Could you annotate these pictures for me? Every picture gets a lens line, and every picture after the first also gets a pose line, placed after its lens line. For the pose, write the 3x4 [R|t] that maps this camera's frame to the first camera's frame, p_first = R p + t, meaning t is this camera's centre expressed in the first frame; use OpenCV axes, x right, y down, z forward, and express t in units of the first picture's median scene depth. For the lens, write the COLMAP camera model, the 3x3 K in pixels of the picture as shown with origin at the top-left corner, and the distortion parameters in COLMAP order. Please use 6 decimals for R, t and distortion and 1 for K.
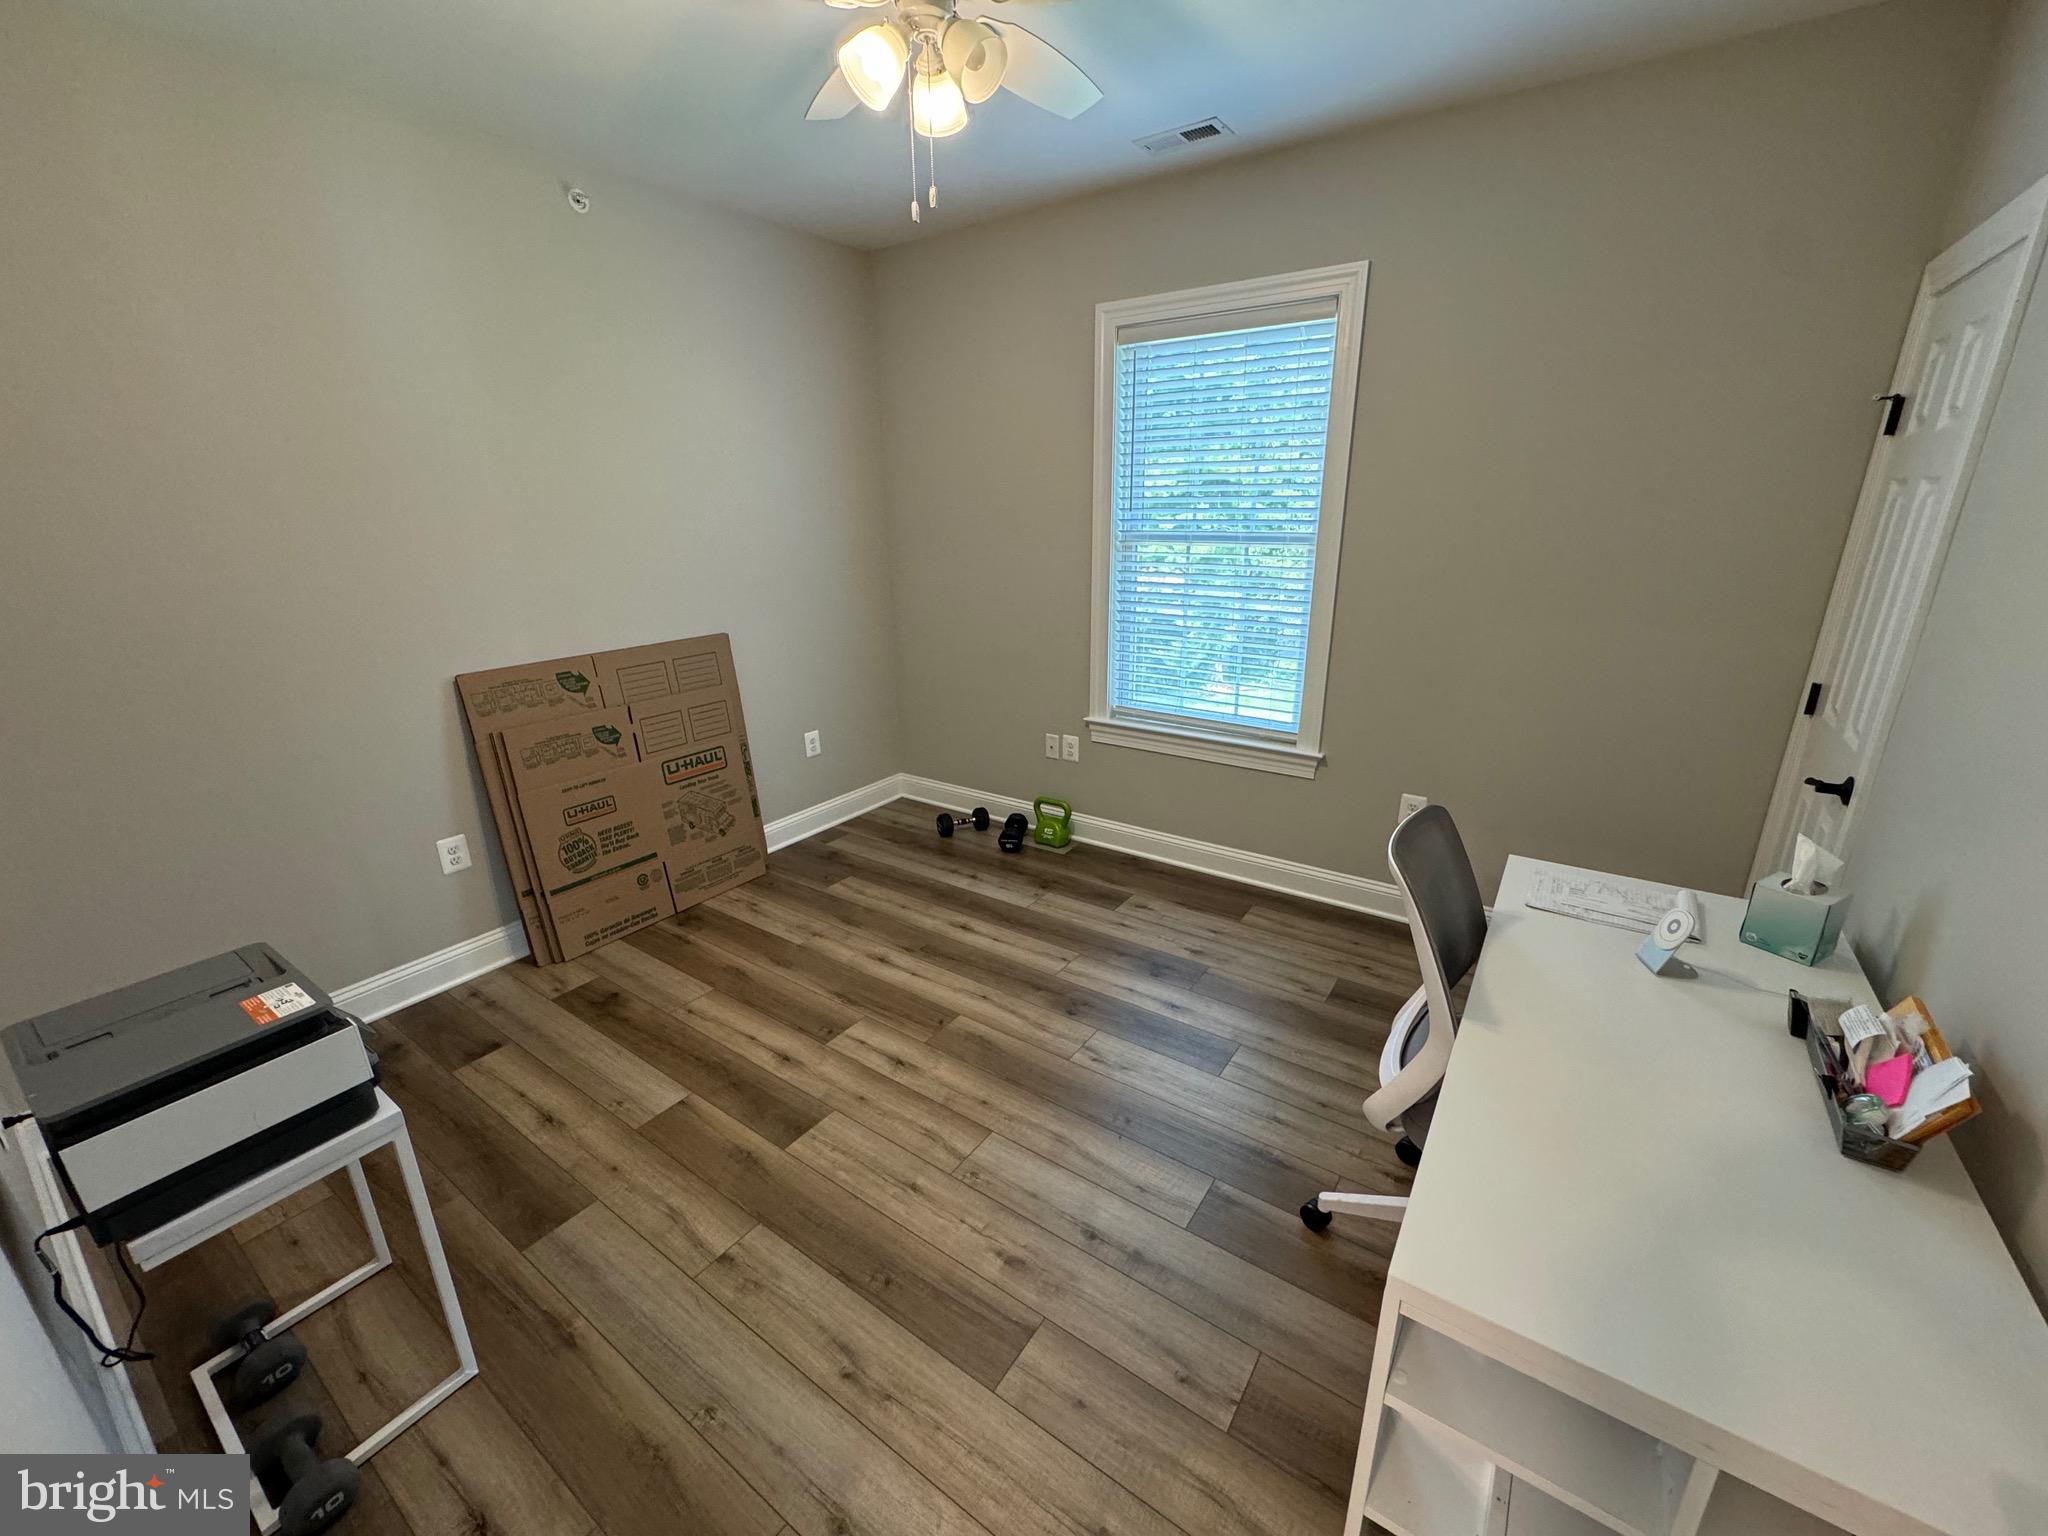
lens RADIAL K [[815.8, 0, 1022.6], [0, 815.8, 765.6], [0, 0, 1]] dist [-0.001654, -0.000010]
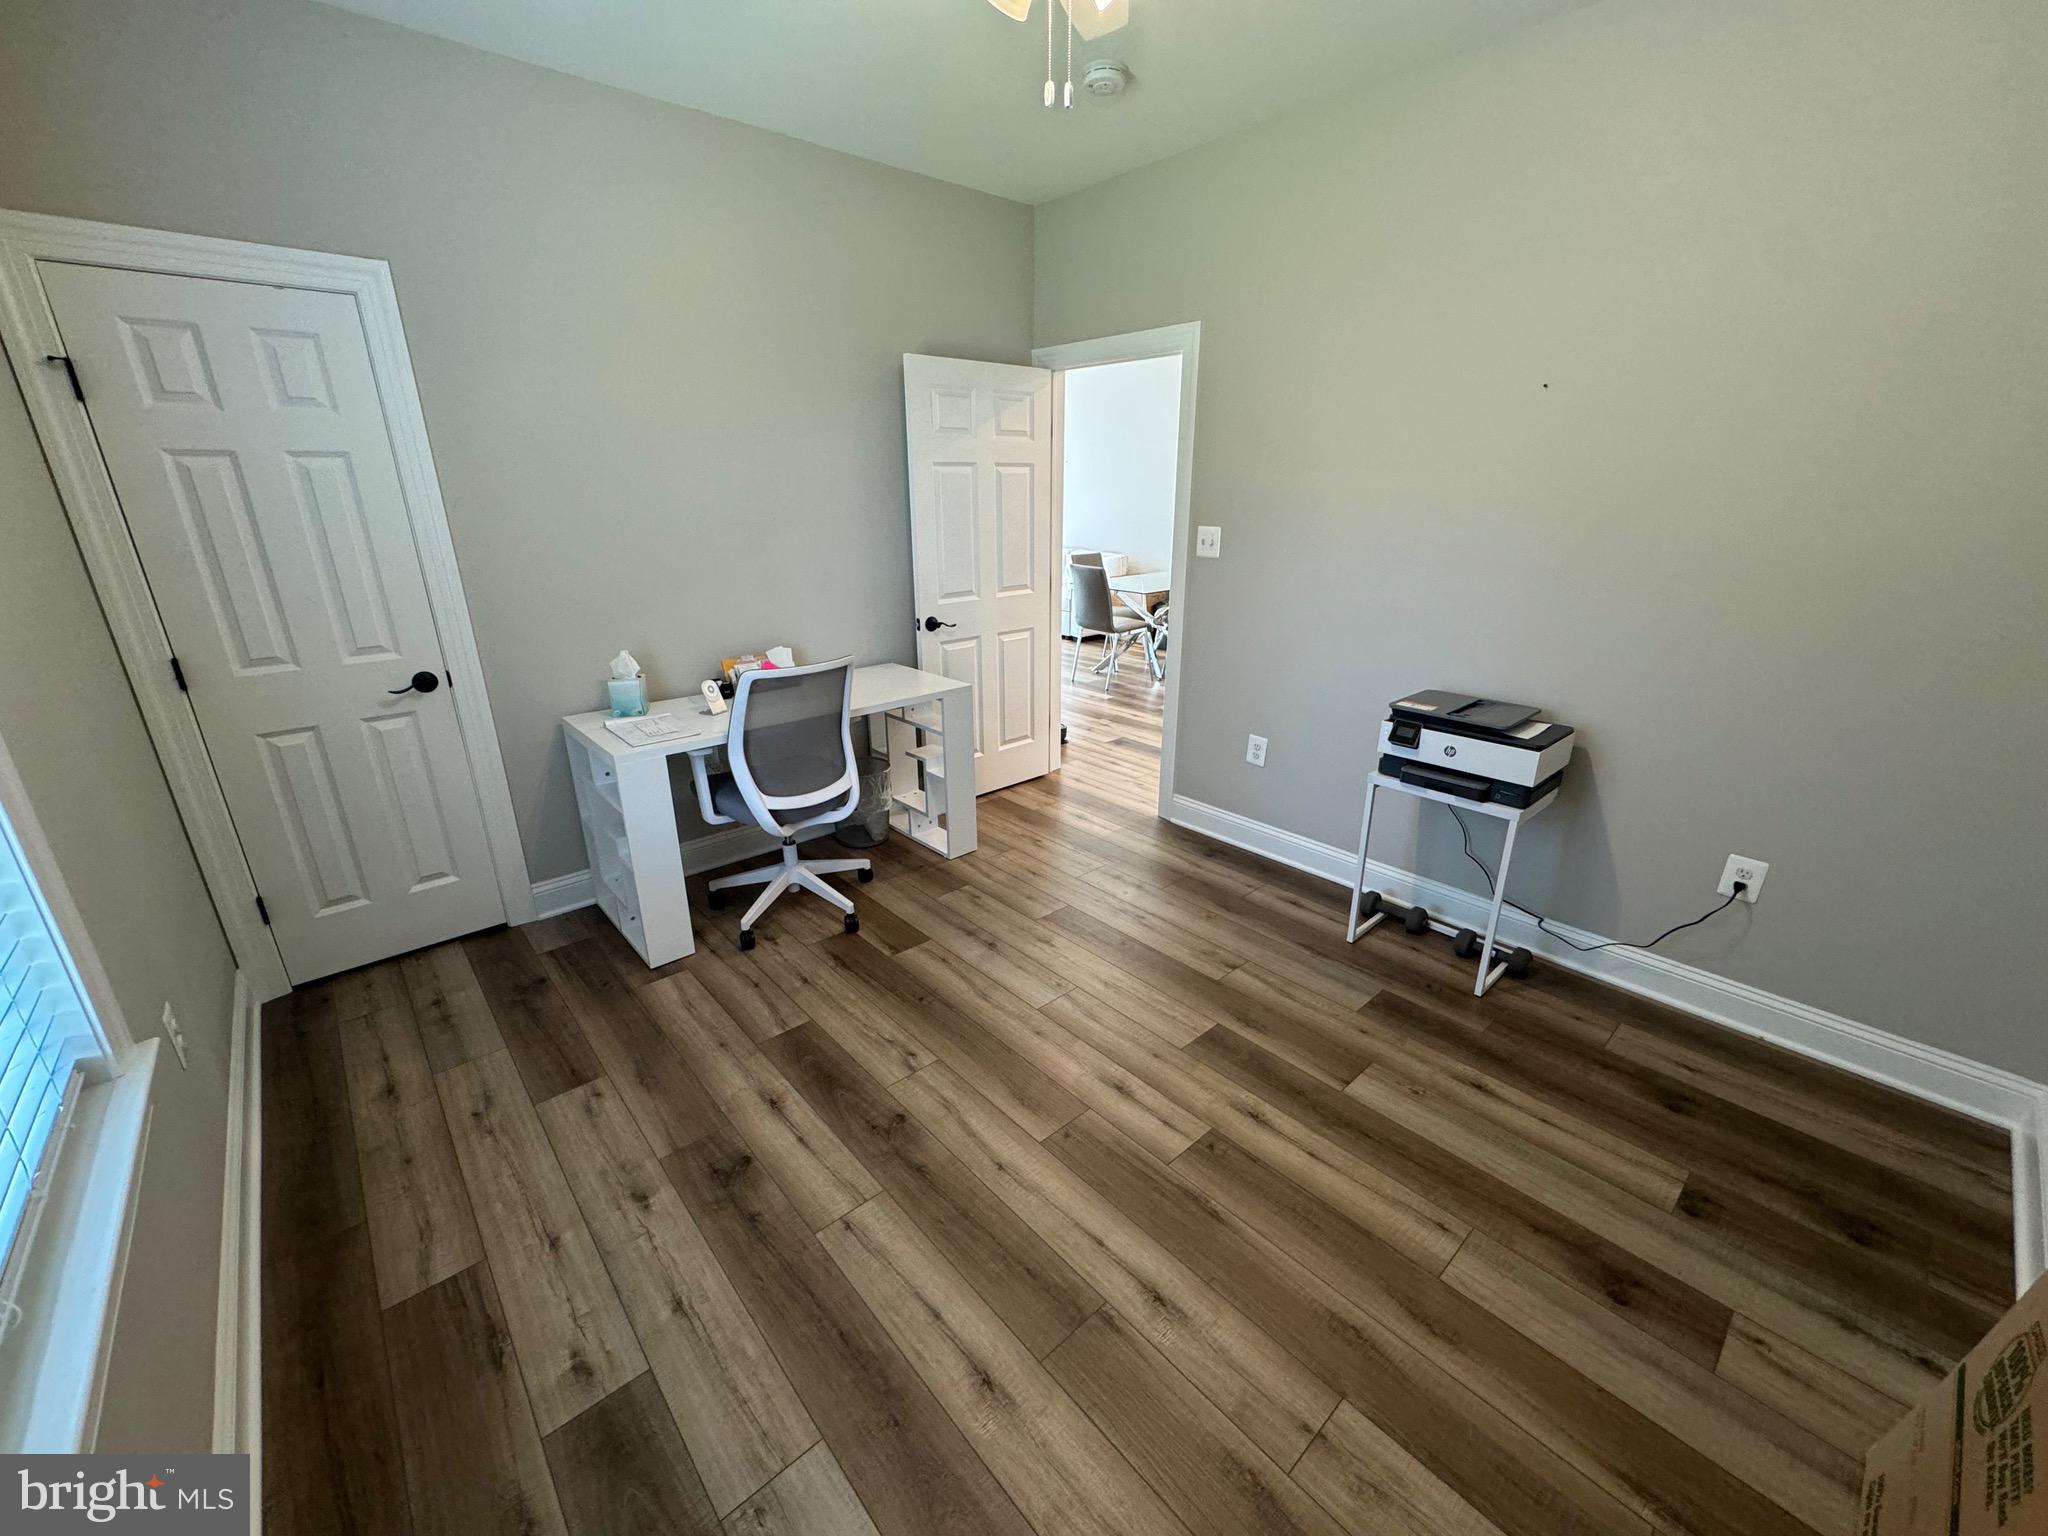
lens RADIAL K [[815.8, 0, 1011.4], [0, 815.8, 783.5], [0, 0, 1]] dist [-0.001654, -0.000010]
pose [[-0.969289, -0.073567, 0.234664, -0.207429], [0.087181, 0.789448, 0.607595, -0.424318], [-0.229954, 0.609393, -0.758789, 1.410464]]
